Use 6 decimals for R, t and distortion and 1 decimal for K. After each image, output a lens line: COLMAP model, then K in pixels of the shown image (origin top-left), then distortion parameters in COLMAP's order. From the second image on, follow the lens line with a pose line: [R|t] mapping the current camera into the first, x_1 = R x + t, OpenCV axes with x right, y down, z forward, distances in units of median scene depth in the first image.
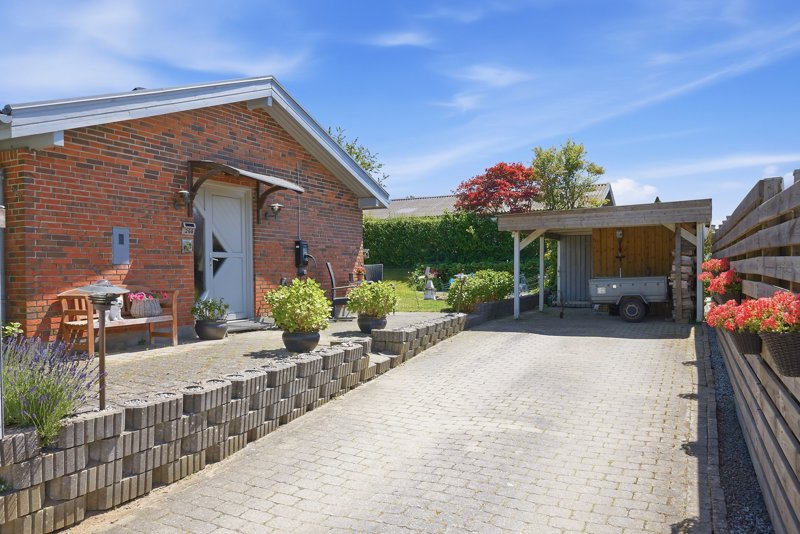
lens RADIAL K [[605.9, 0, 400.0], [0, 605.9, 267.0], [0, 0, 1]] dist [0.000062, -0.000015]
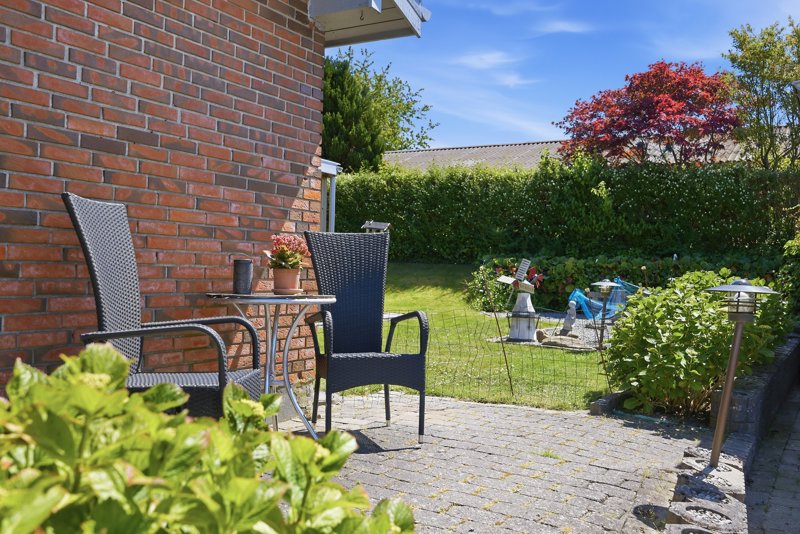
lens RADIAL K [[786.6, 0, 400.0], [0, 786.6, 267.0], [0, 0, 1]] dist [0.004143, -0.000029]
pose [[0.997280, 0.040388, -0.061660, -0.001121], [-0.040311, 0.999184, 0.002497, 0.004751], [0.061711, -0.000005, 0.998094, 0.340976]]
